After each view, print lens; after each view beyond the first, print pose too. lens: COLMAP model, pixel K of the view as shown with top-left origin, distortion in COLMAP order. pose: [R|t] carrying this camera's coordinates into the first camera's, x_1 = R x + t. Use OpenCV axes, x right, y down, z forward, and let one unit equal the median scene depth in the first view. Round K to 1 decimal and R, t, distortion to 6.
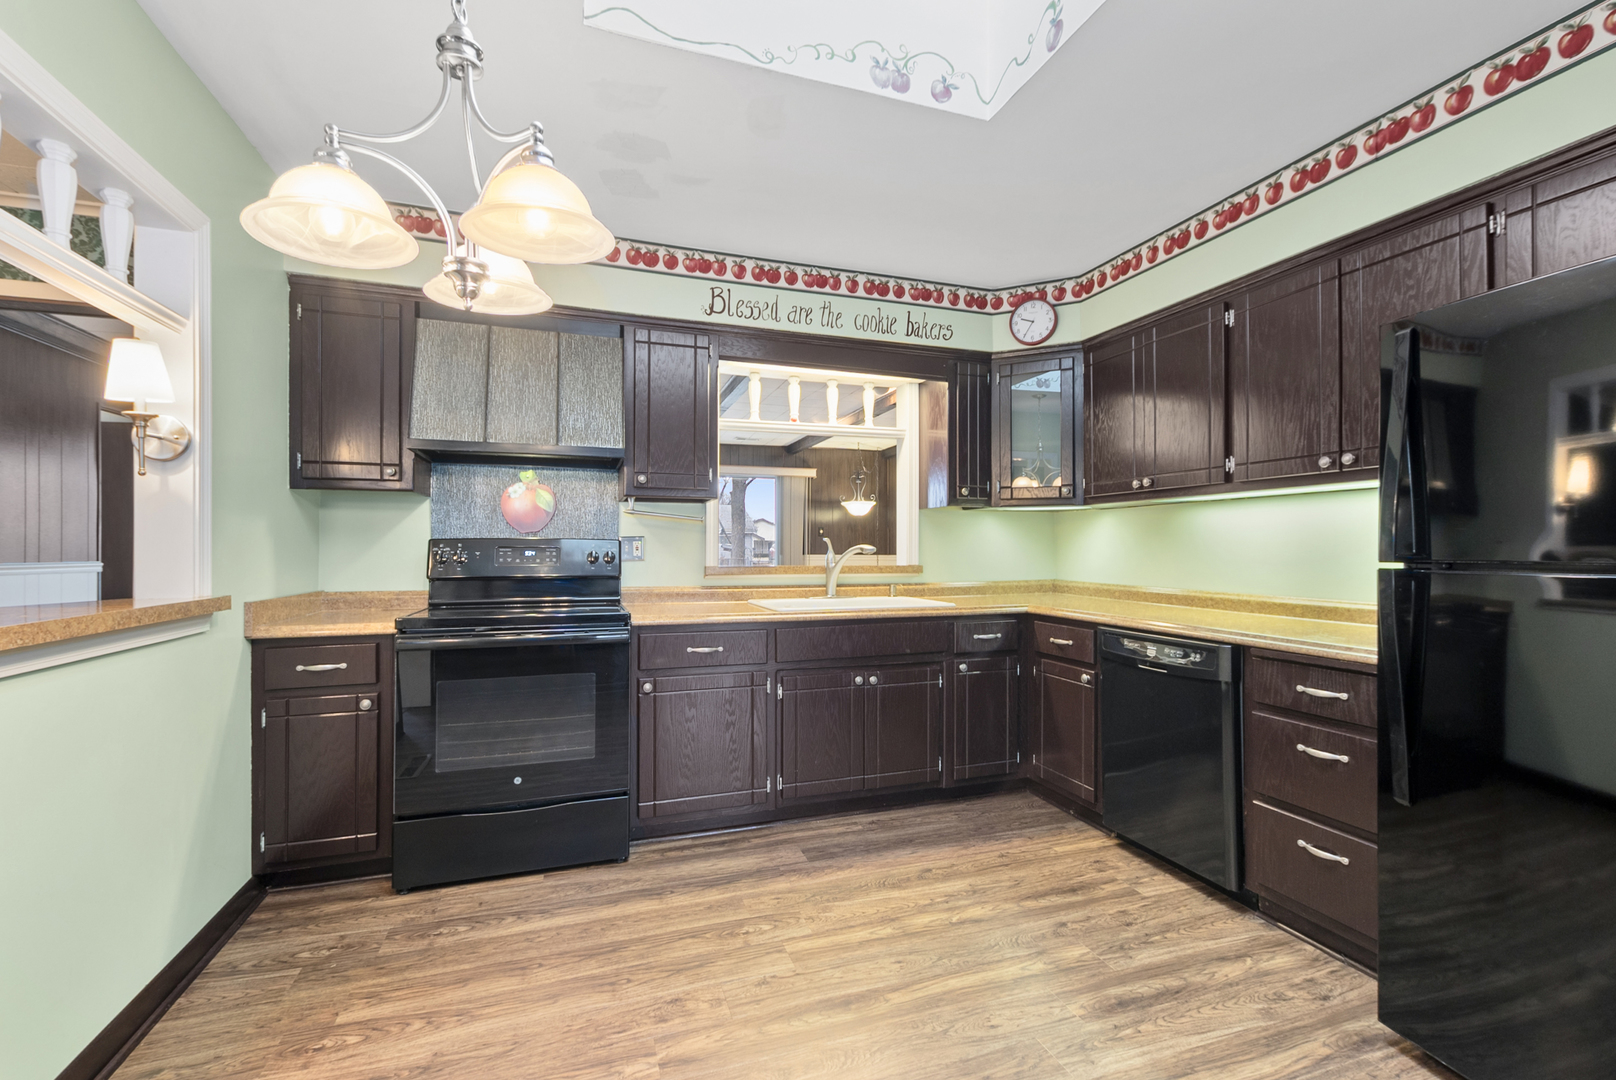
lens RADIAL K [[703.0, 0, 808.8], [0, 703.0, 543.8], [0, 0, 1]] dist [0.008372, -0.003129]
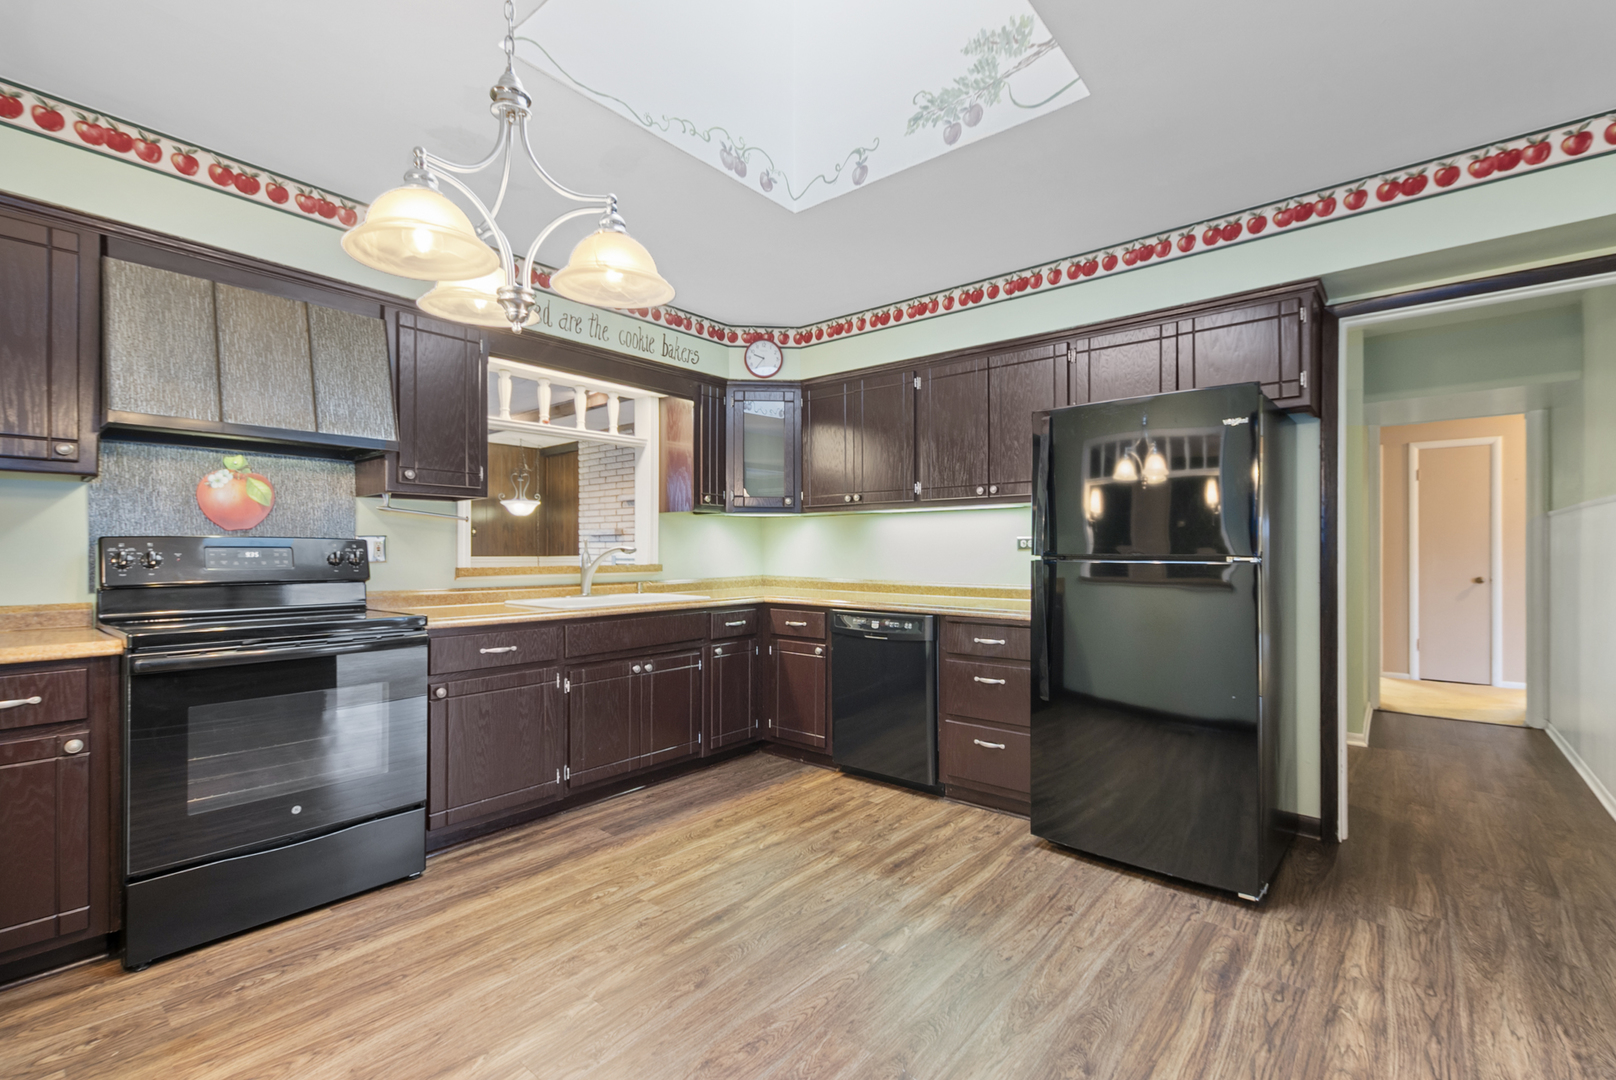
lens RADIAL K [[703.0, 0, 815.0], [0, 703.0, 548.8], [0, 0, 1]] dist [0.008372, -0.003129]
pose [[0.857645, -0.000557, 0.514243, -0.286769], [-0.001806, 0.999990, 0.004094, 0.002454], [-0.514240, -0.004440, 0.857635, -0.089970]]
